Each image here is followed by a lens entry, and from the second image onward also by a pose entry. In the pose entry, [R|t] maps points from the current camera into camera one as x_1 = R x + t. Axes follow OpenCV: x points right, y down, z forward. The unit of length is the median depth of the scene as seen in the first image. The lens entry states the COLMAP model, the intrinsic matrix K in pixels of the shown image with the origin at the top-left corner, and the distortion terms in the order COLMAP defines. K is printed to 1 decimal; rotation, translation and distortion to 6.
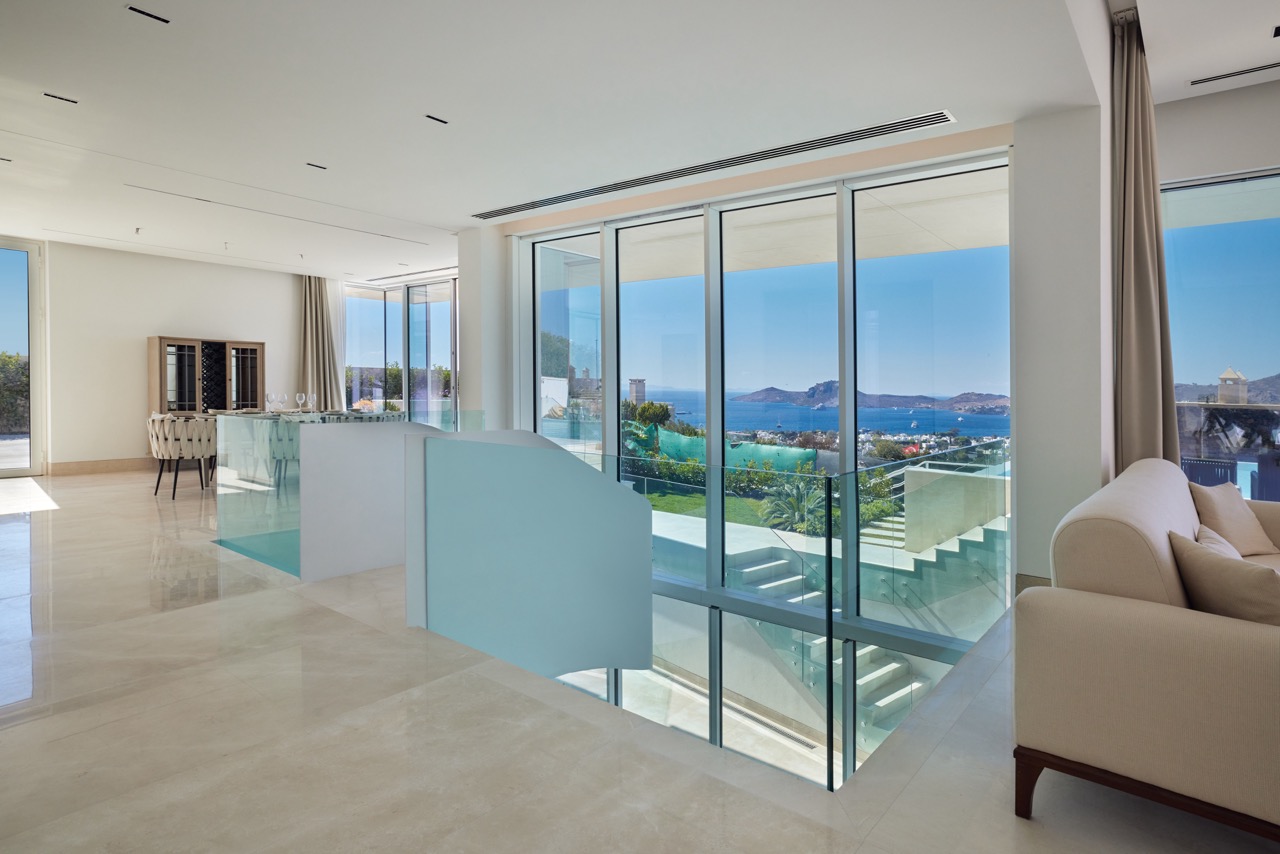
lens RADIAL K [[734.6, 0, 635.4], [0, 734.6, 431.3], [0, 0, 1]] dist [0.008566, 0.002841]
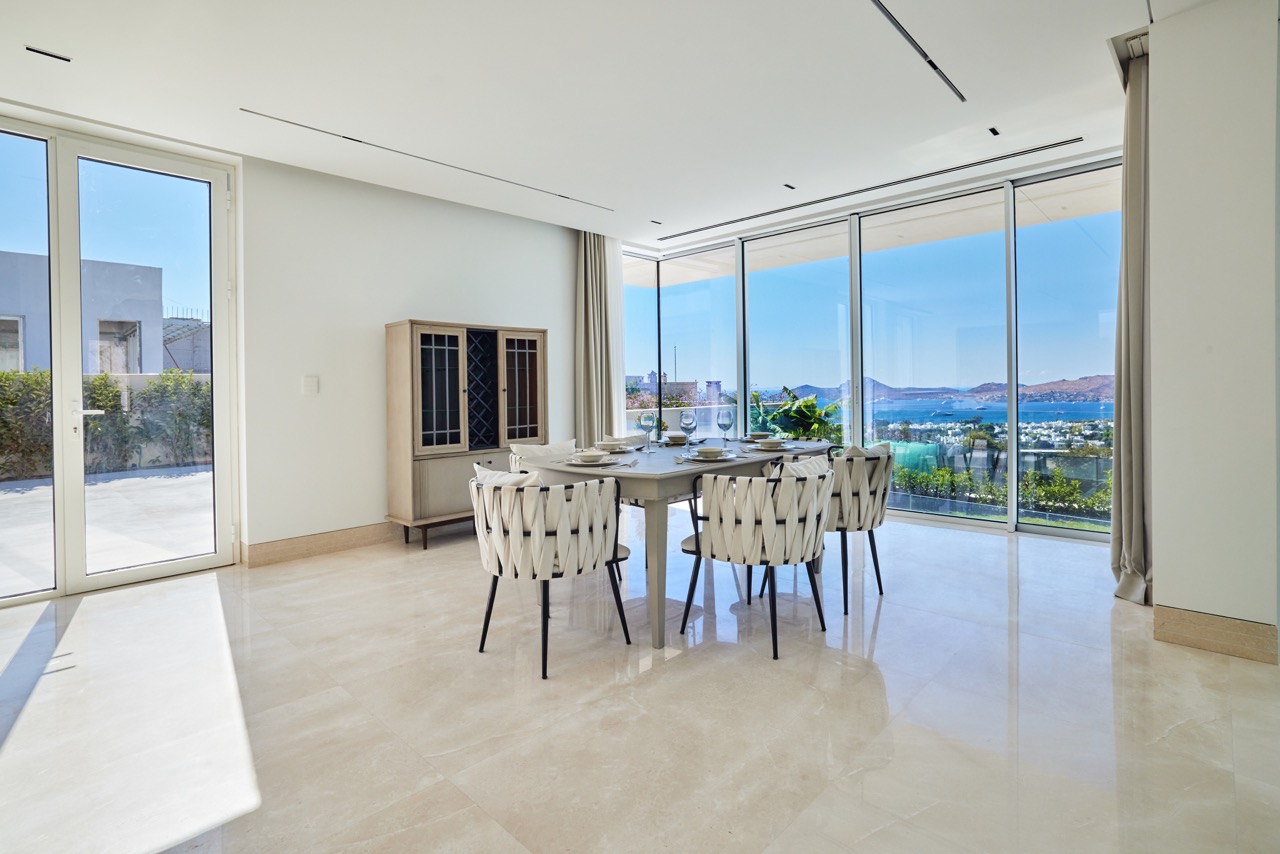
lens RADIAL K [[591.2, 0, 608.6], [0, 591.2, 407.8], [0, 0, 1]] dist [-0.039796, 0.000017]
pose [[0.997567, -0.030407, -0.062739, -0.421540], [0.028537, 0.999127, -0.030498, -0.036246], [0.063611, 0.028633, 0.997564, 0.497005]]
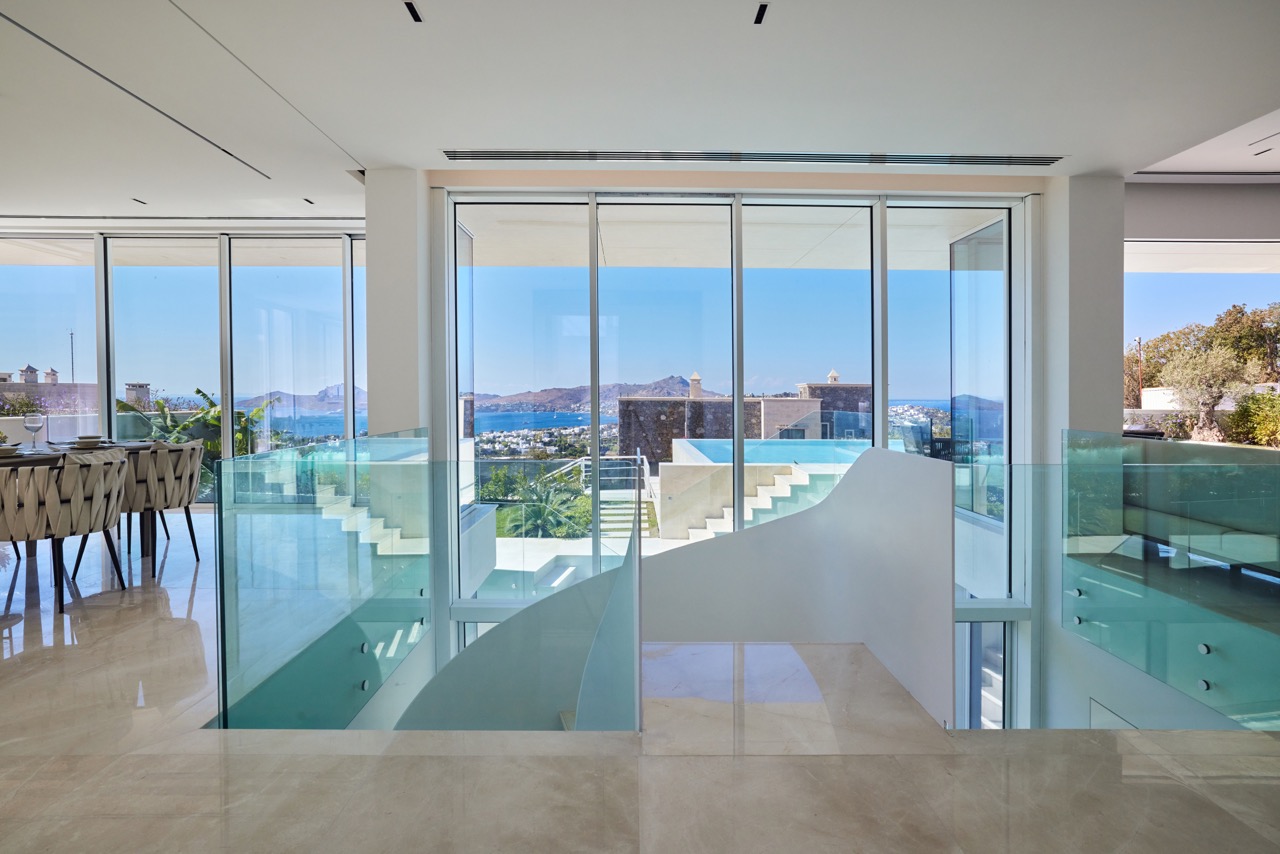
lens RADIAL K [[673.6, 0, 611.0], [0, 673.6, 420.9], [0, 0, 1]] dist [0.000511, 0.007343]
pose [[0.756332, -0.038124, 0.653076, -0.383356], [0.047686, 0.998858, 0.003085, -0.024378], [-0.652447, 0.028809, 0.757286, 0.313770]]
